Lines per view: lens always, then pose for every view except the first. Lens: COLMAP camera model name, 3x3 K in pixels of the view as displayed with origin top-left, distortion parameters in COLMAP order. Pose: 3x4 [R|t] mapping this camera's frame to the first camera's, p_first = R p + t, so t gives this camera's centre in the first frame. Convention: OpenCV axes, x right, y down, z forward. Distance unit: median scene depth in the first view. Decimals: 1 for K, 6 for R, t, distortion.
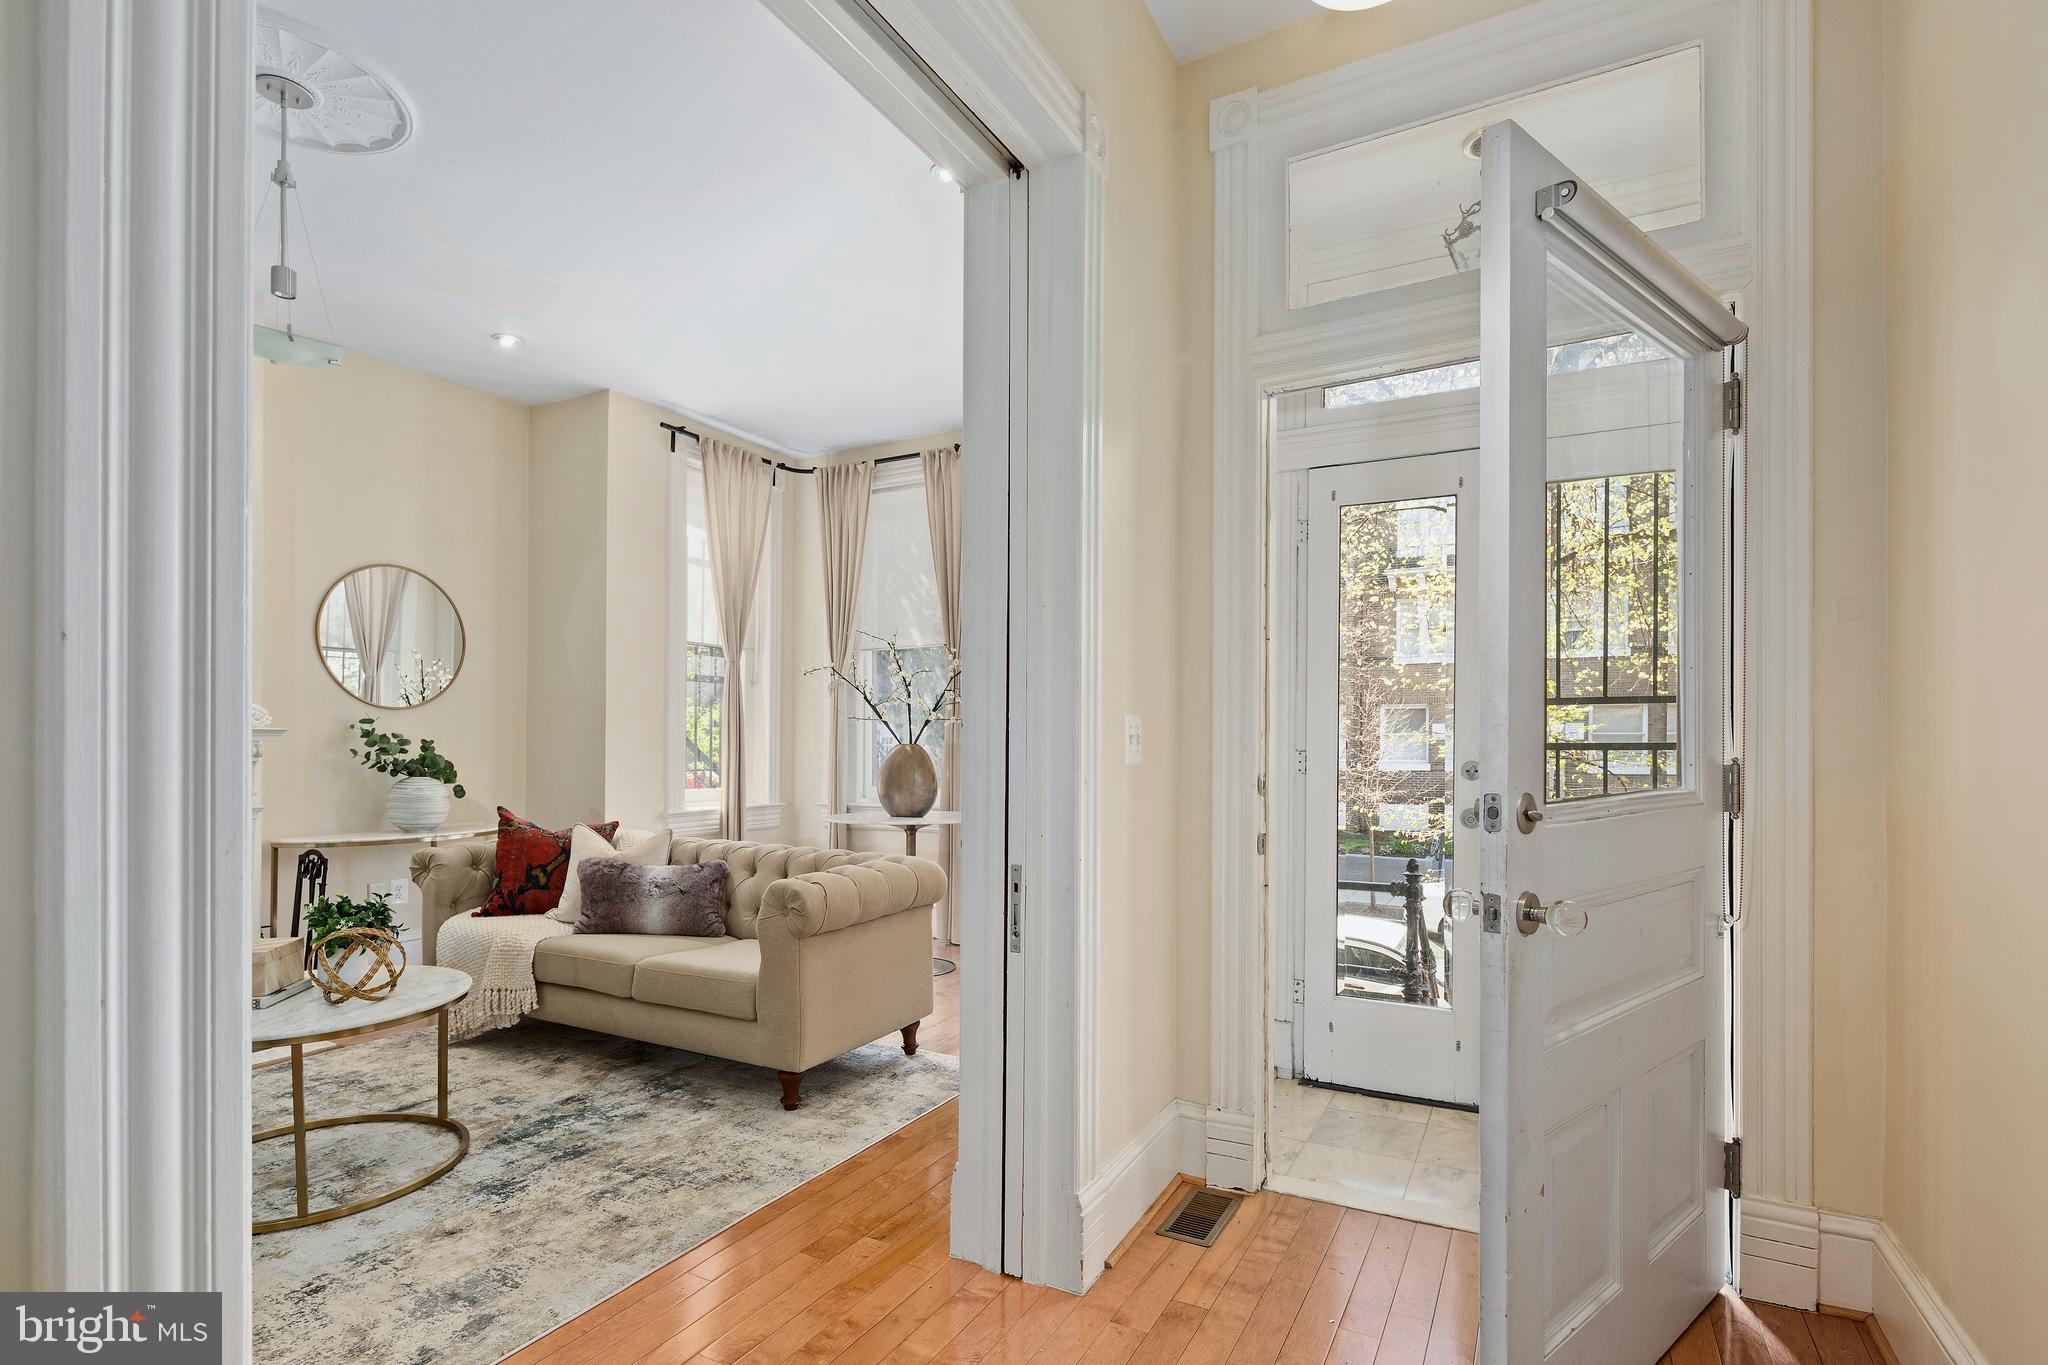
lens RADIAL K [[1002.7, 0, 1036.3], [0, 1002.7, 745.7], [0, 0, 1]] dist [0.003513, -0.005247]
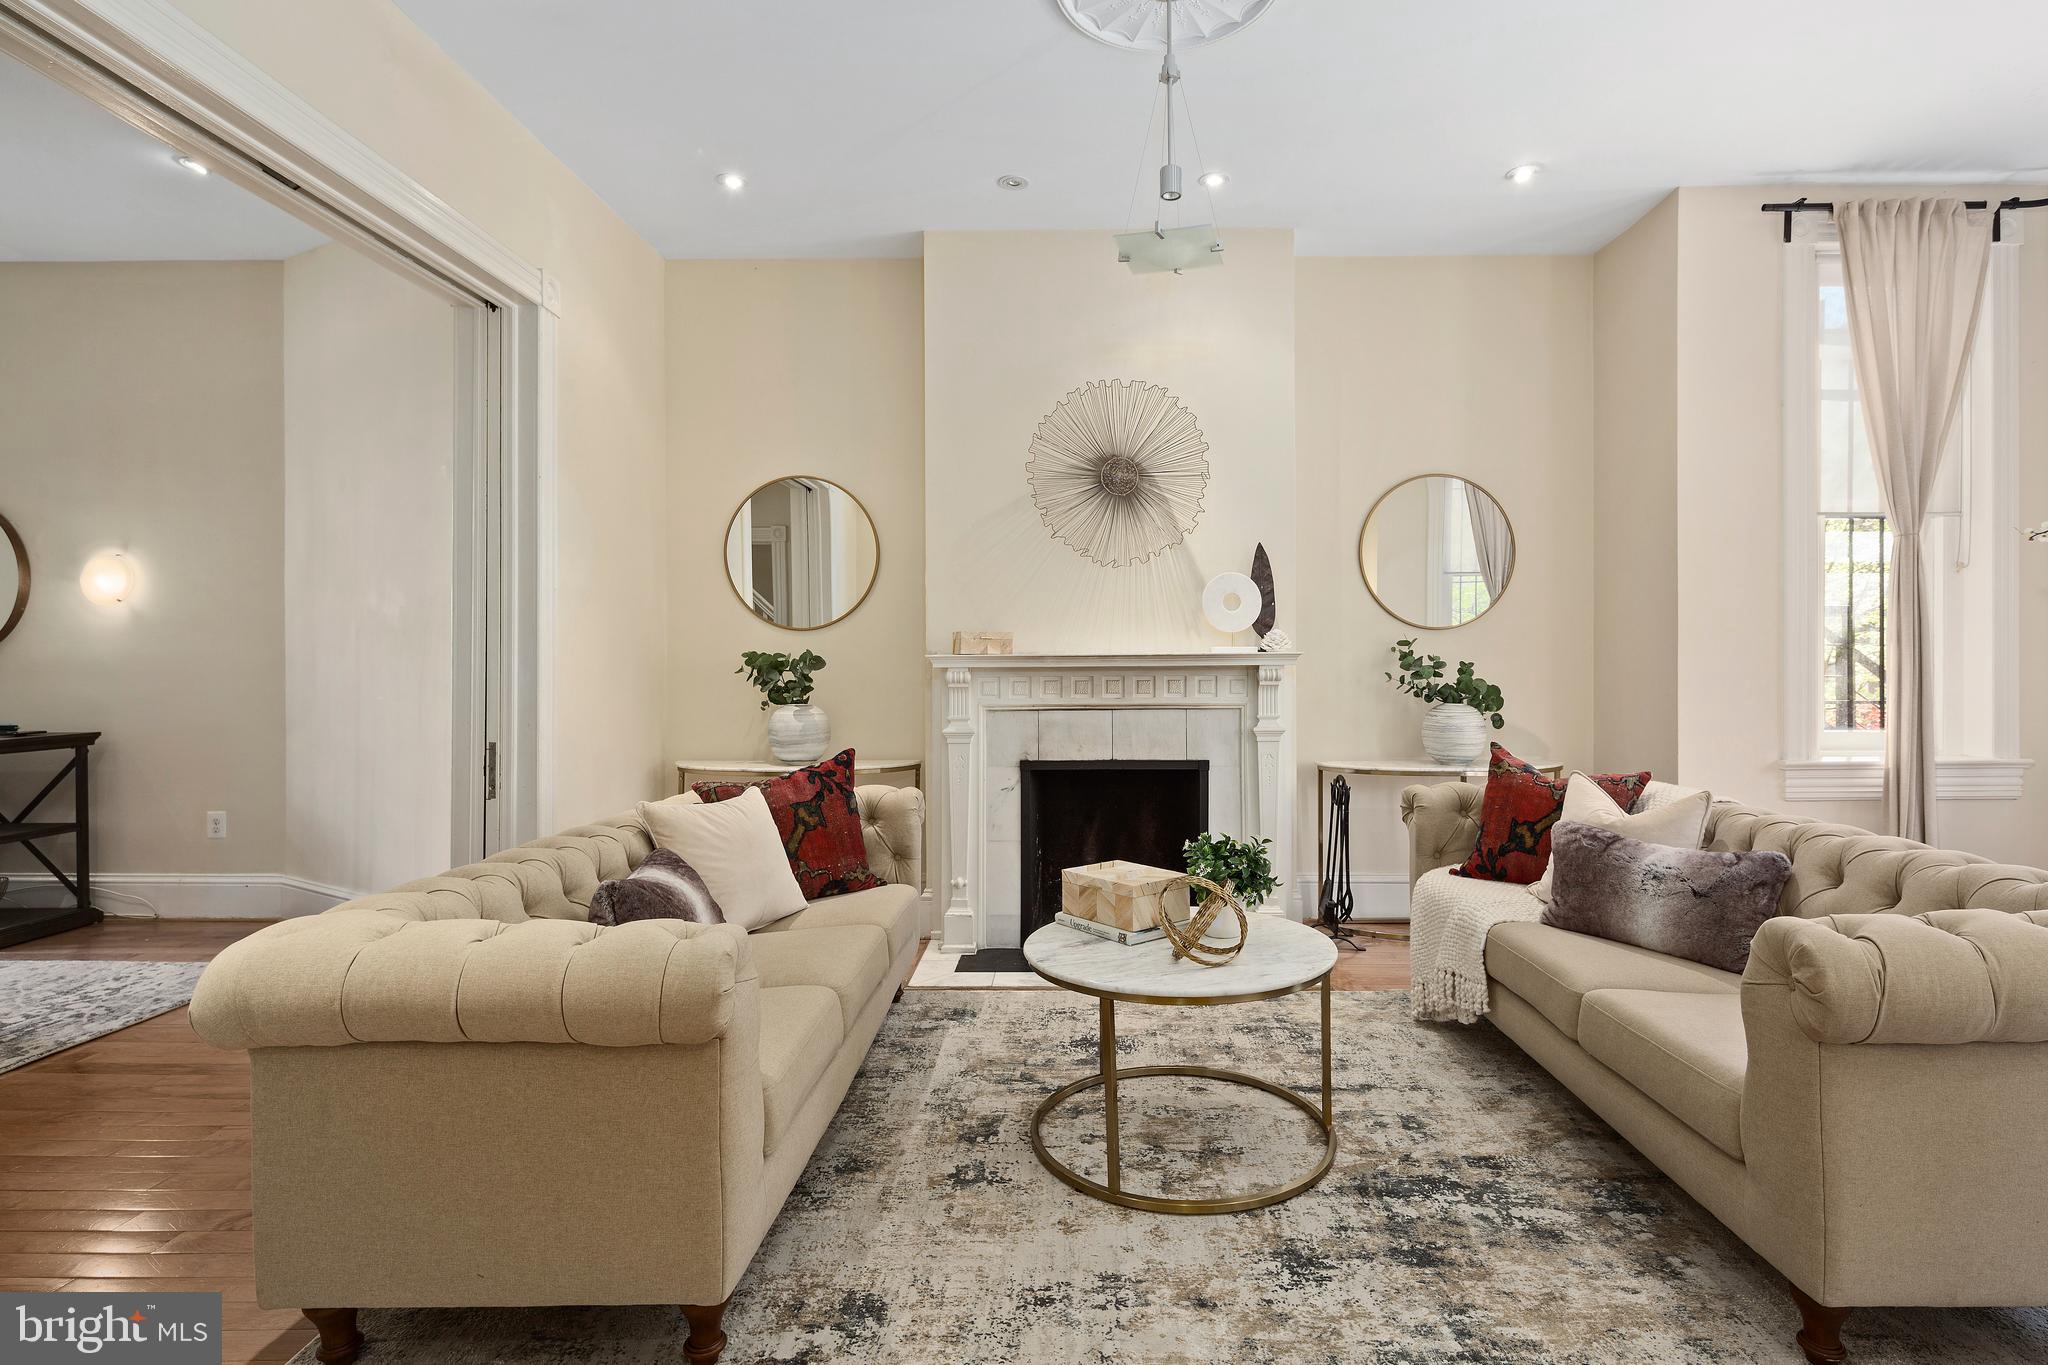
lens RADIAL K [[1002.7, 0, 1063.8], [0, 1002.7, 666.7], [0, 0, 1]] dist [0.003513, -0.005247]
pose [[0.456263, -0.009768, -0.889792, 0.032391], [0.006855, 0.999949, -0.007463, 0.003010], [0.889819, -0.002694, 0.456306, 0.334686]]
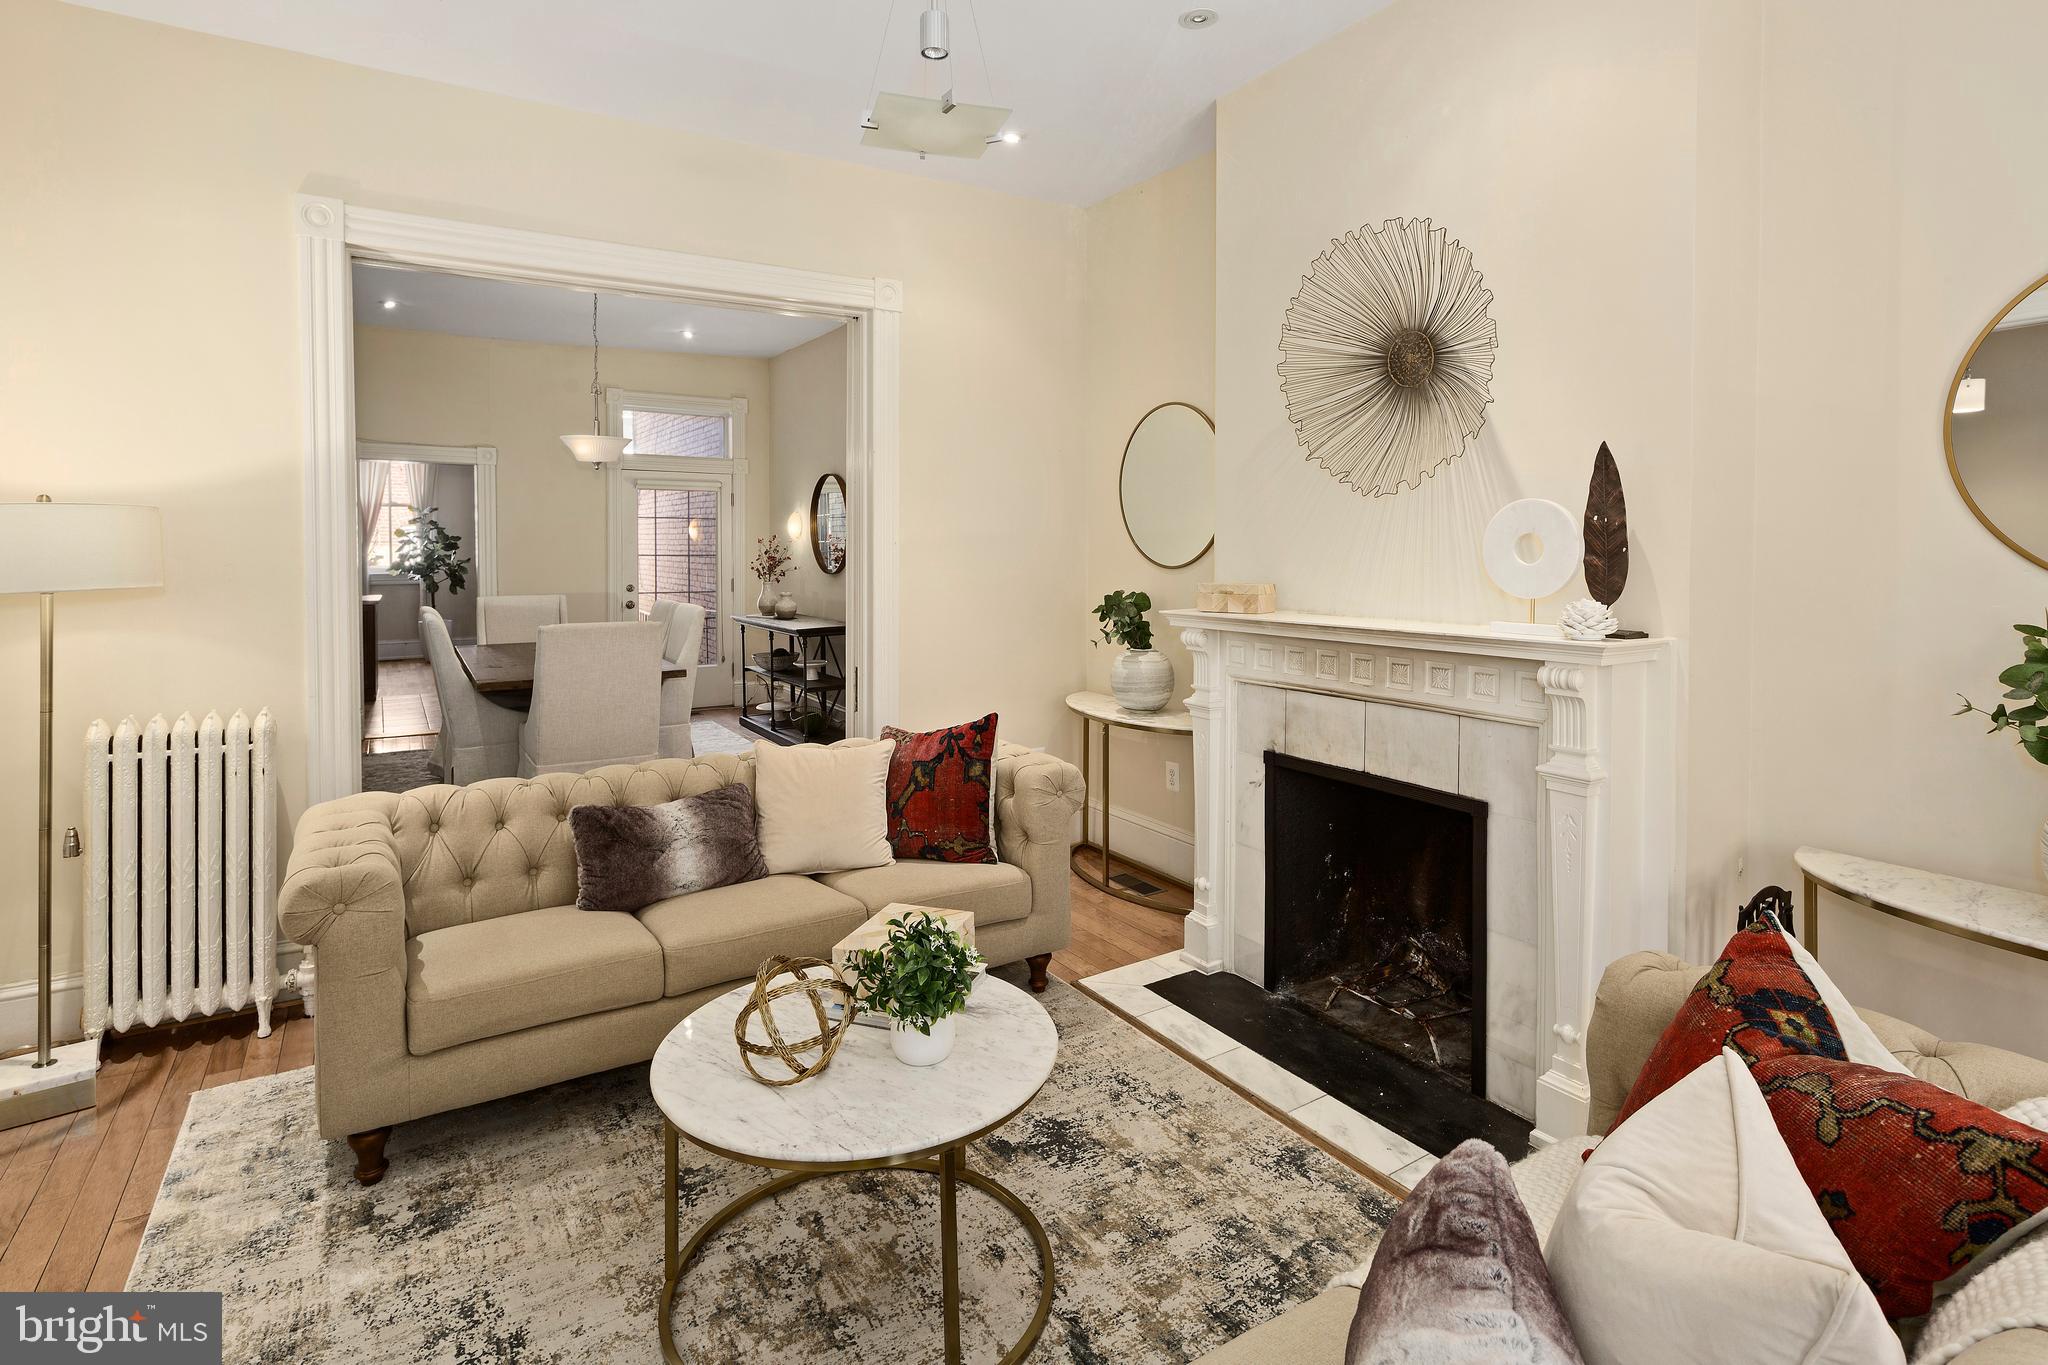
lens RADIAL K [[1002.7, 0, 1021.6], [0, 1002.7, 571.5], [0, 0, 1]] dist [0.003513, -0.005247]
pose [[-0.501488, 0.012743, -0.865071, -0.114086], [-0.003011, 0.999860, 0.016474, -0.064664], [0.865160, 0.010866, -0.501379, 0.995575]]
